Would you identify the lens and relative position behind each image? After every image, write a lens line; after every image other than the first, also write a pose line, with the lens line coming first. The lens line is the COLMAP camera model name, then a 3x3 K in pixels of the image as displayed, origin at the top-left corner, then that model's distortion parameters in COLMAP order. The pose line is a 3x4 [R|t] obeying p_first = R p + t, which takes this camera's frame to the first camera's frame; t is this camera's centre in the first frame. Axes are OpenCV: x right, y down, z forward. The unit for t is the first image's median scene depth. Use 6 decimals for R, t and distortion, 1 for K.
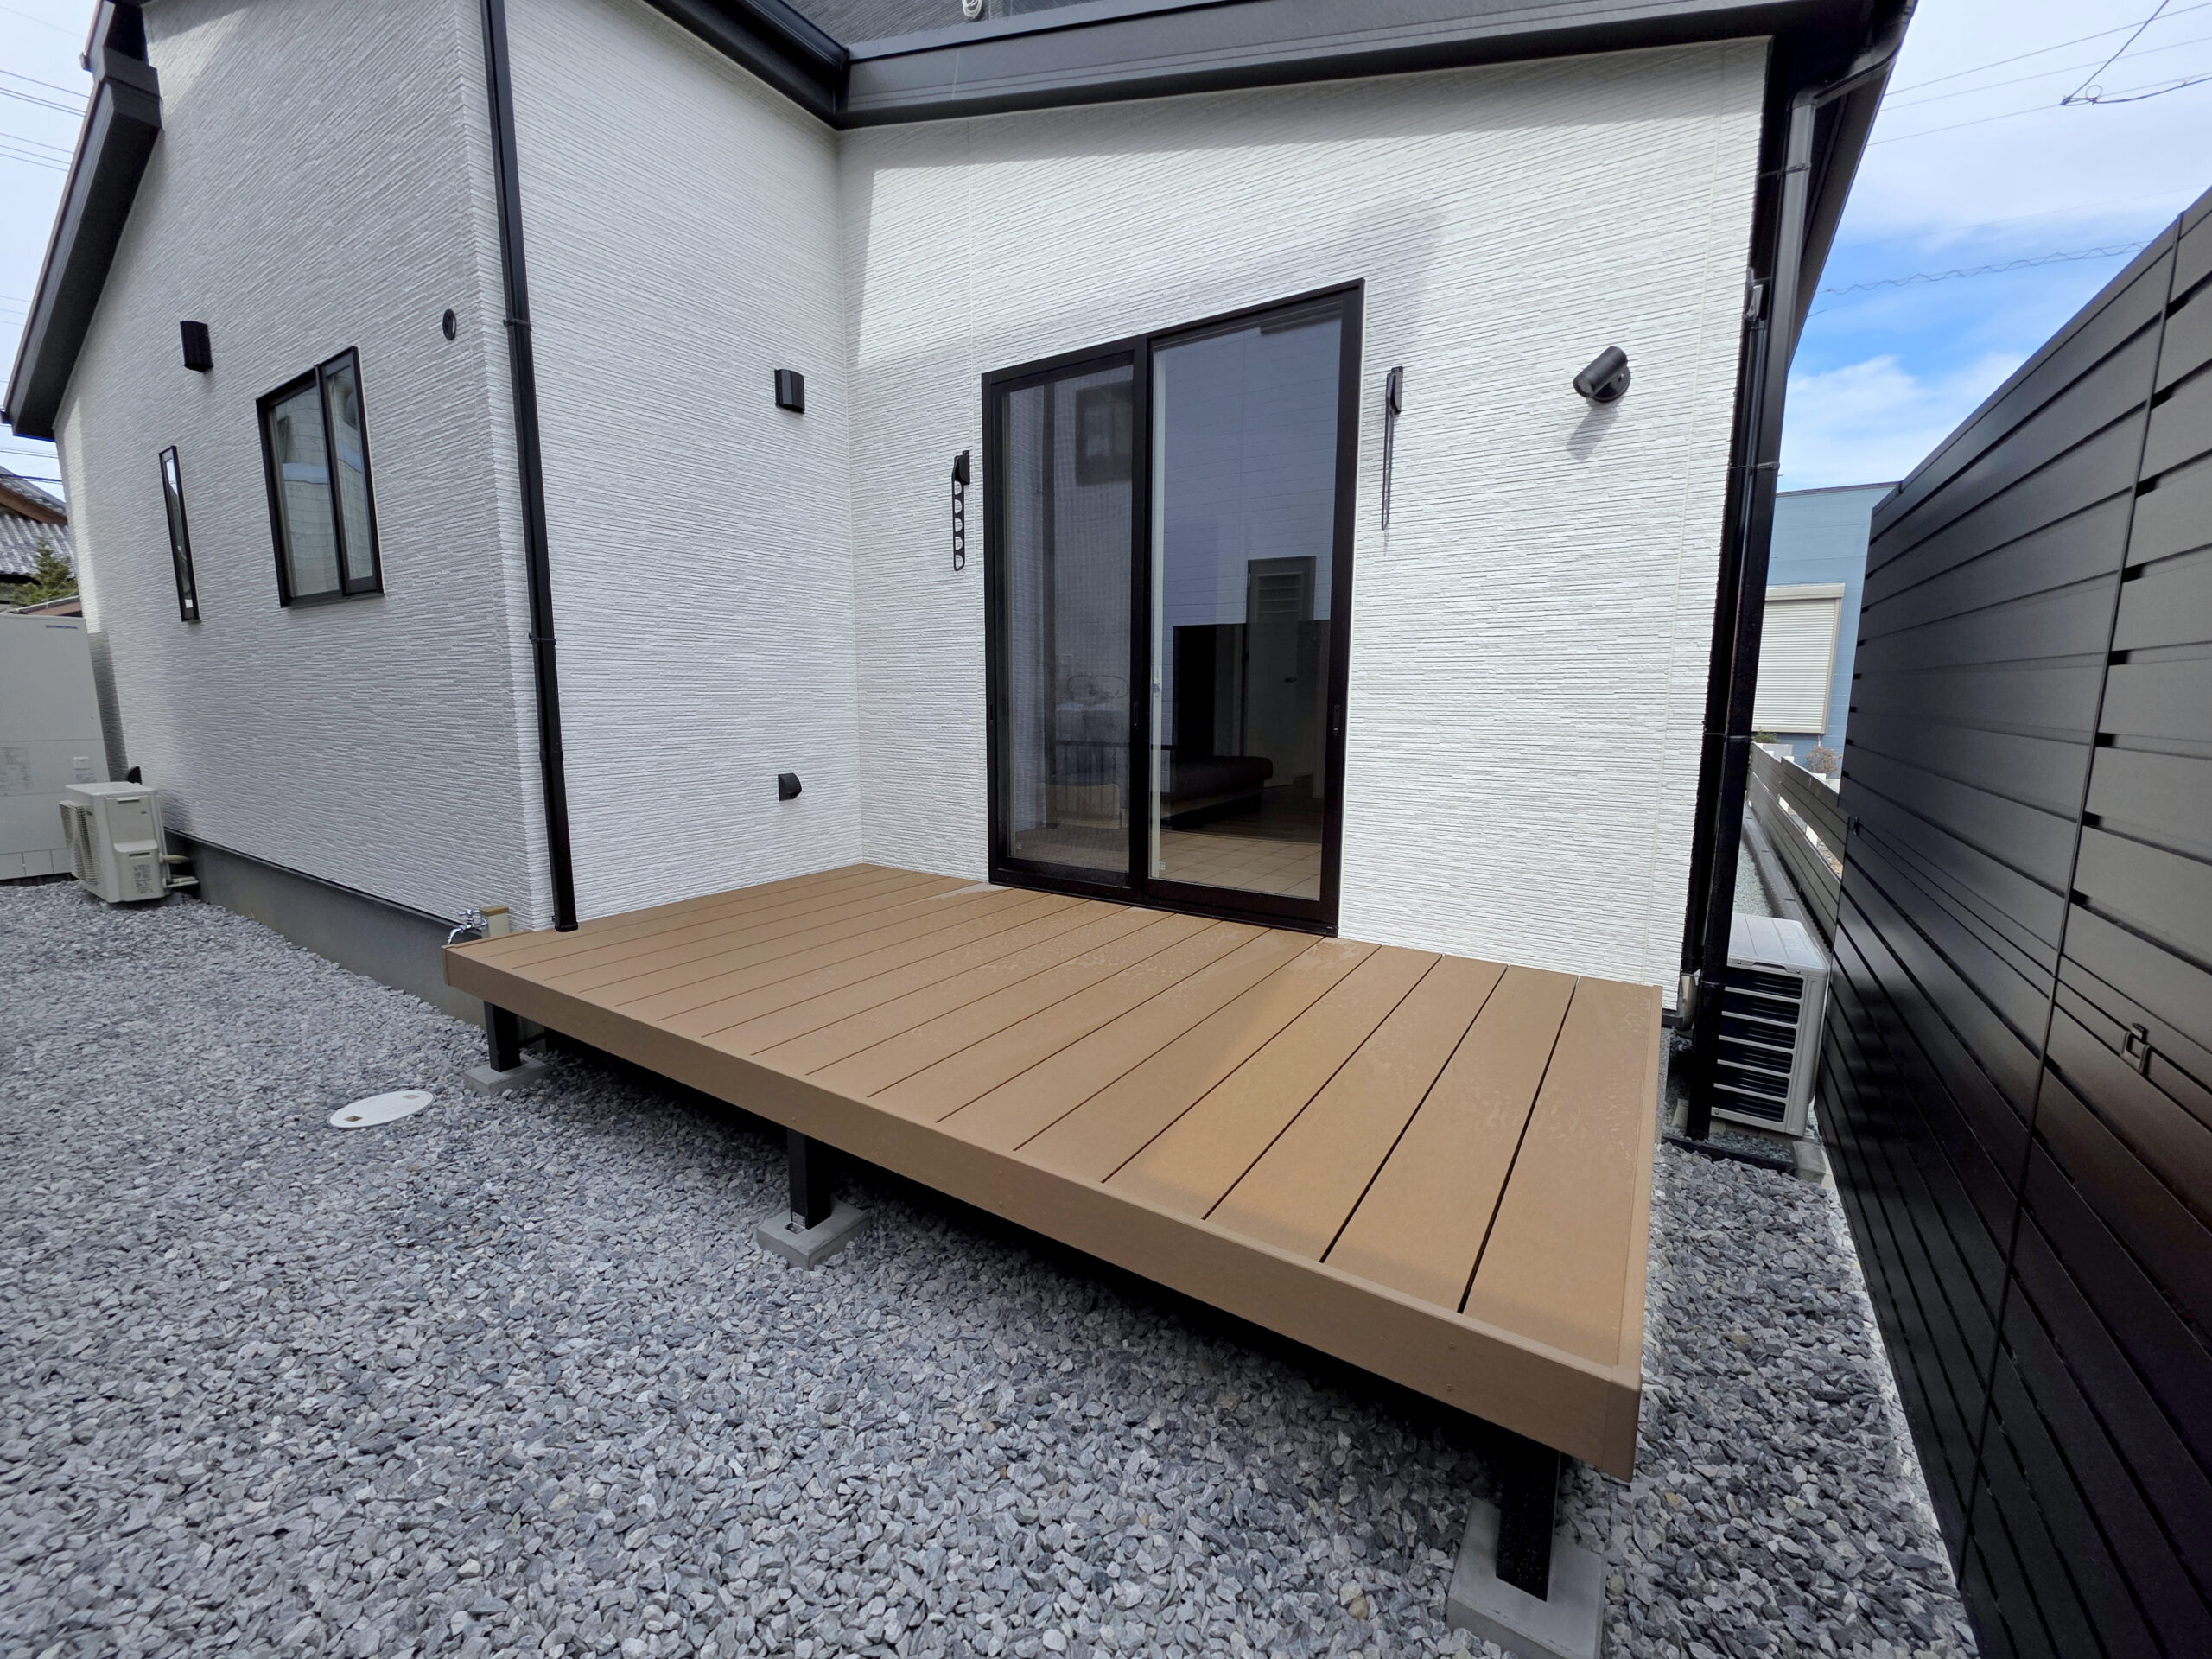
lens RADIAL K [[884.3, 0, 1096.1], [0, 884.3, 817.5], [0, 0, 1]] dist [-0.001702, 0.001171]
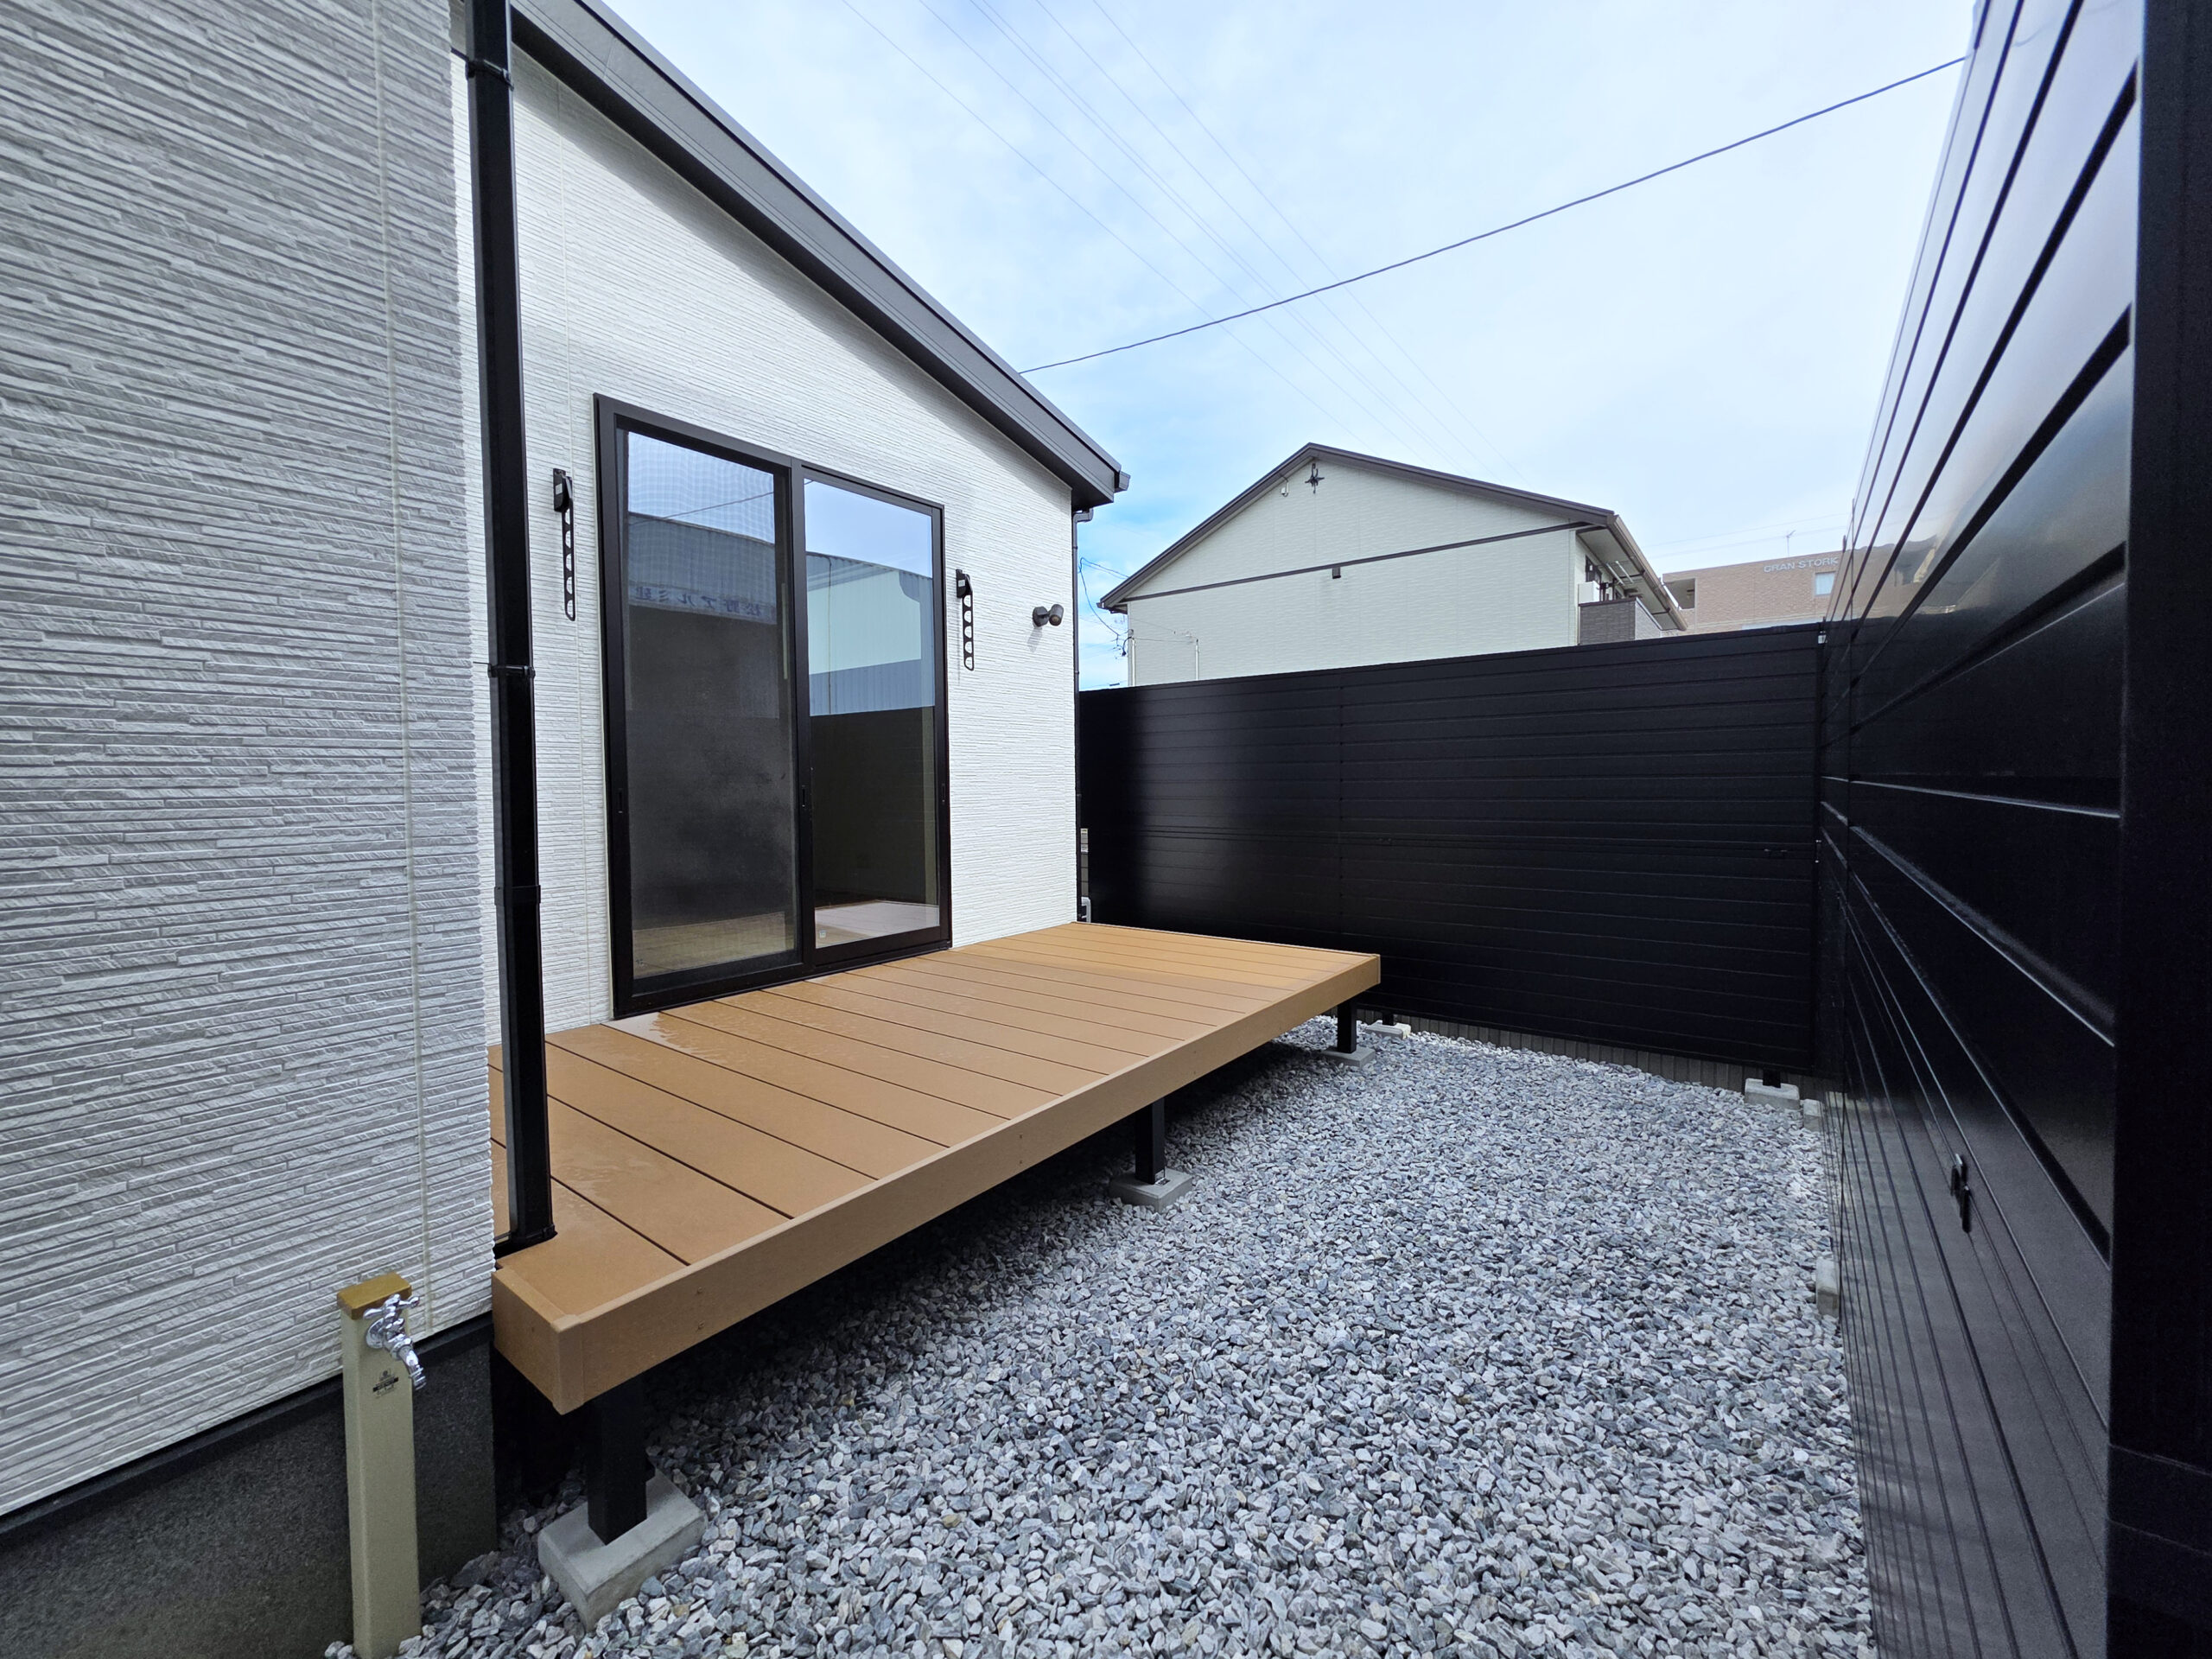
lens RADIAL K [[884.3, 0, 1104.1], [0, 884.3, 822.7], [0, 0, 1]] dist [-0.001702, 0.001171]
pose [[0.069658, -0.047875, 0.996421, -1.260373], [0.156443, 0.987013, 0.036486, -0.086152], [-0.985227, 0.153342, 0.076243, 0.719601]]
